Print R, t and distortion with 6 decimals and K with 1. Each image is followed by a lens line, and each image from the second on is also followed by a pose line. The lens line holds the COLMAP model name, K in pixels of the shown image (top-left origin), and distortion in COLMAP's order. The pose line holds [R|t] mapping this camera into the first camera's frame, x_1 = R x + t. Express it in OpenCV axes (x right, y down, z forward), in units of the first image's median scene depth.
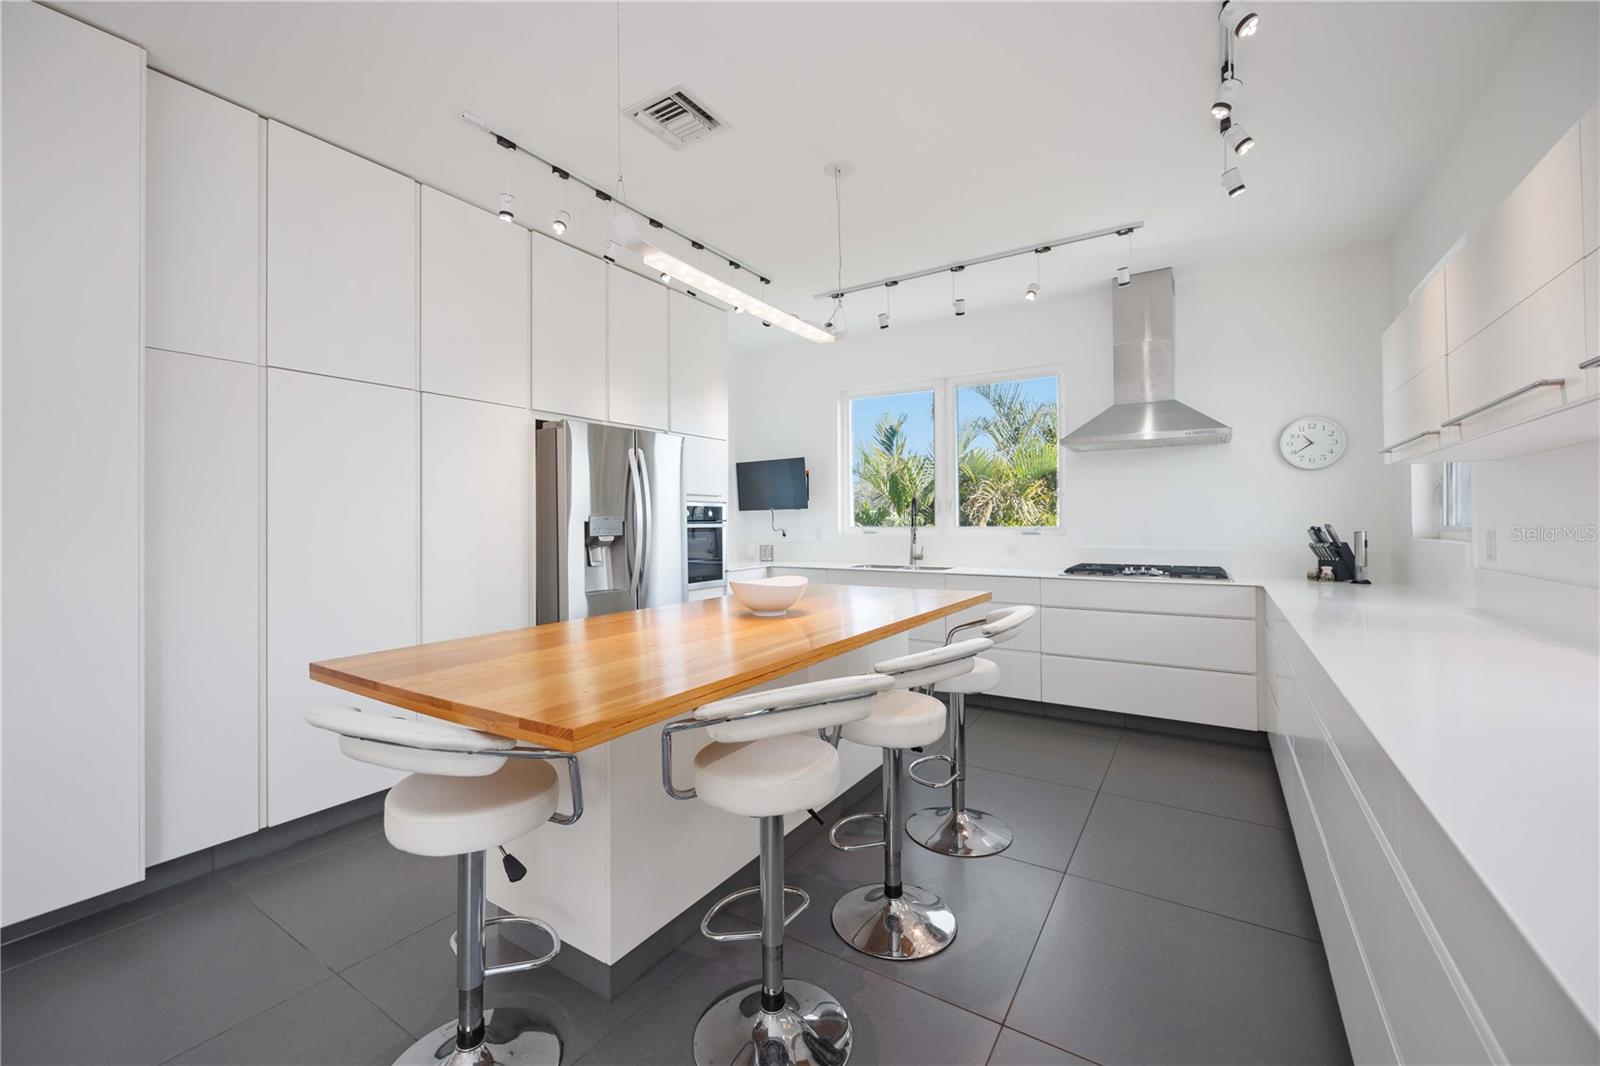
lens RADIAL K [[641.8, 0, 806.4], [0, 641.8, 523.4], [0, 0, 1]] dist [0.003020, -0.000370]
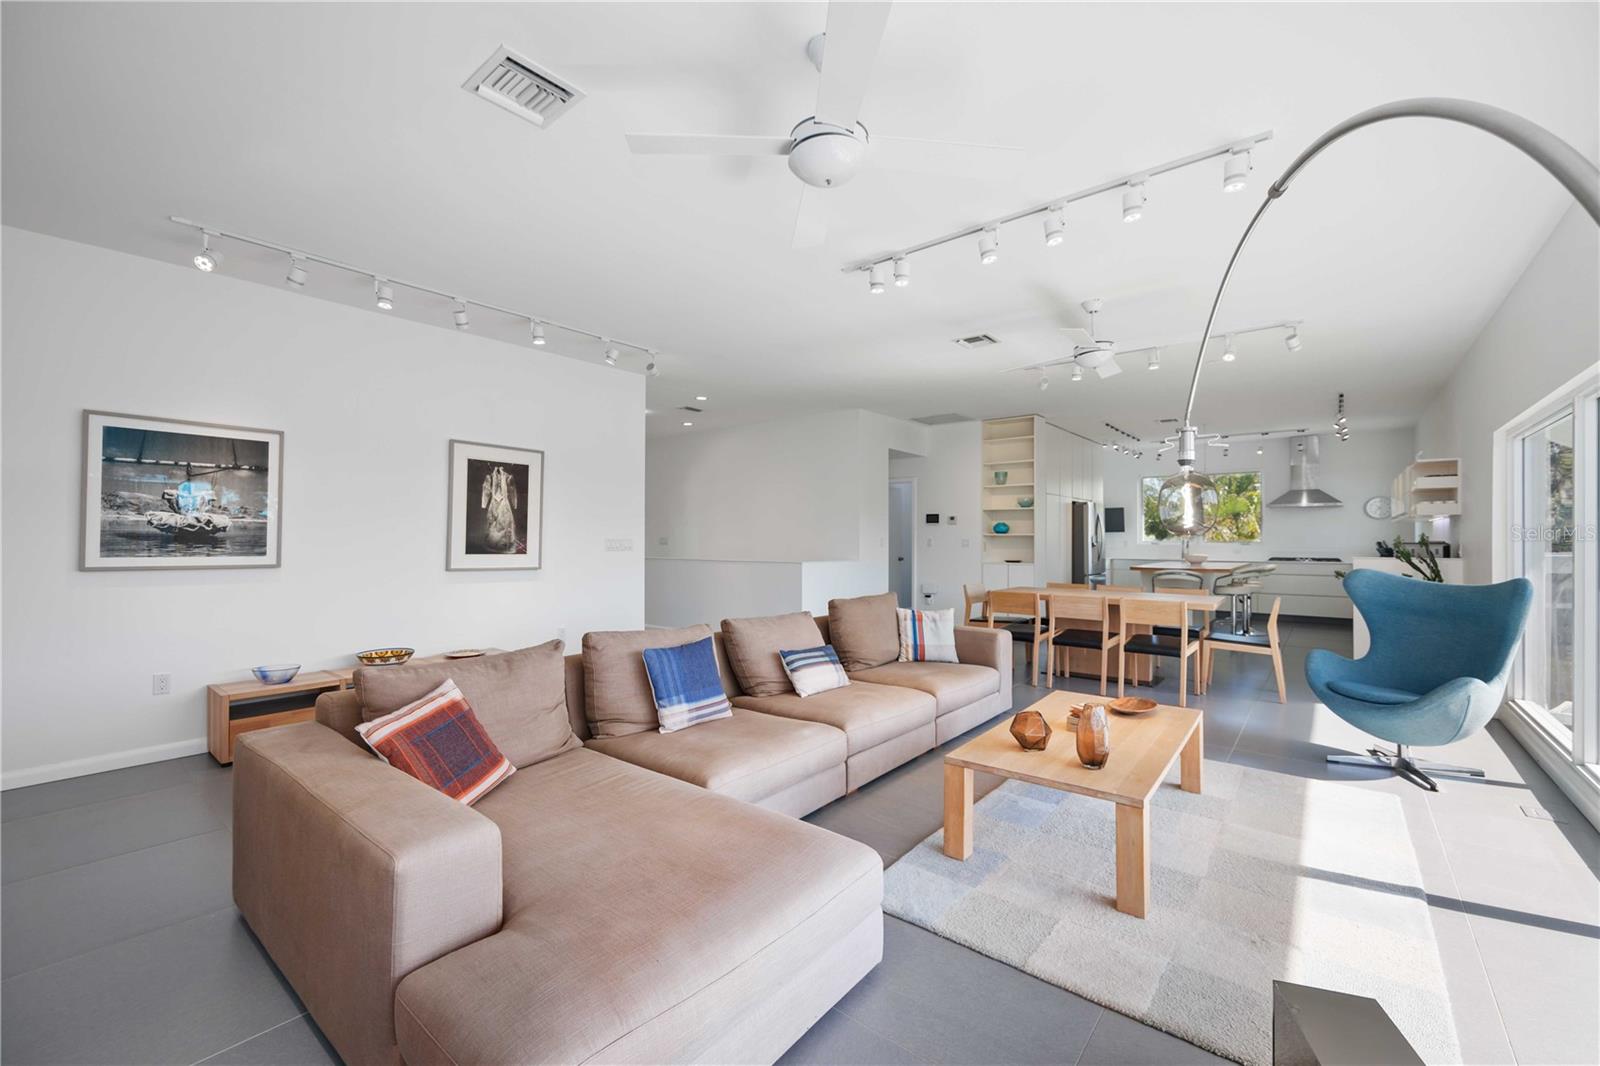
lens RADIAL K [[641.8, 0, 780.3], [0, 641.8, 529.8], [0, 0, 1]] dist [0.003020, -0.000370]
pose [[0.989876, 0.014209, -0.141222, -1.388569], [-0.014942, 0.999880, -0.004135, -0.003688], [0.141147, 0.006203, 0.989969, -2.151784]]
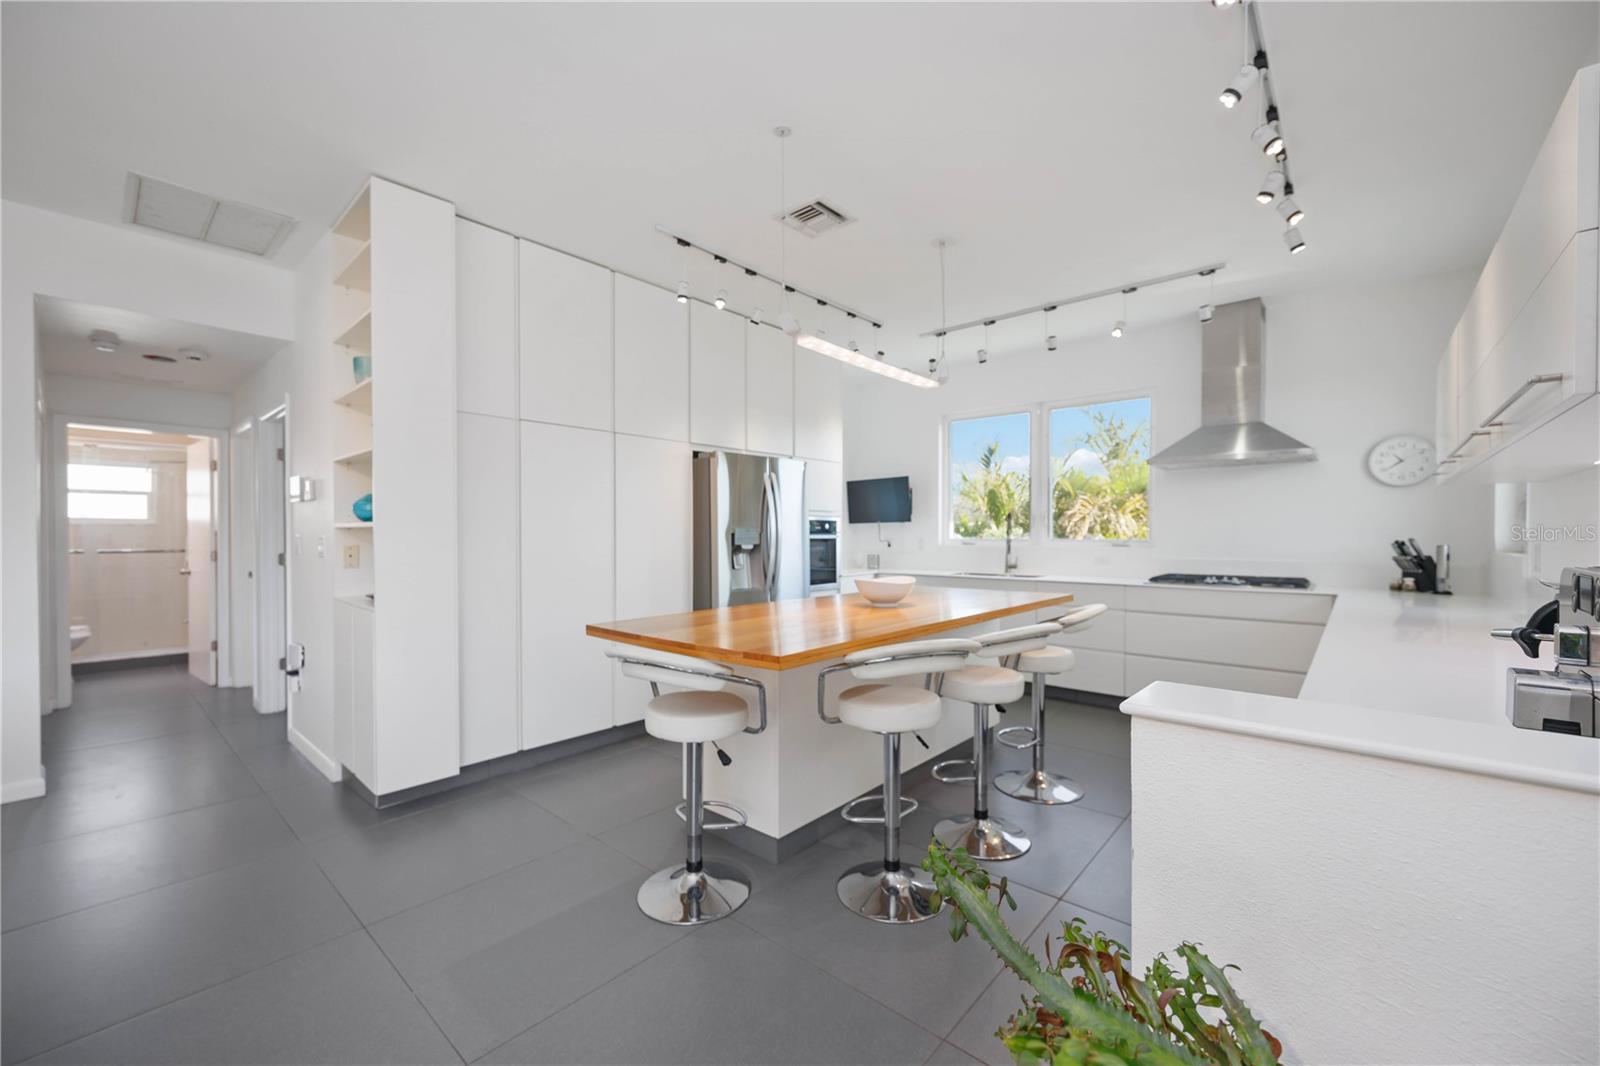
lens RADIAL K [[641.8, 0, 802.4], [0, 641.8, 548.1], [0, 0, 1]] dist [0.003020, -0.000370]
pose [[0.987591, 0.008081, -0.156840, -0.014912], [-0.005056, 0.999794, 0.019677, 0.001594], [0.156966, -0.018640, 0.987428, -0.214700]]
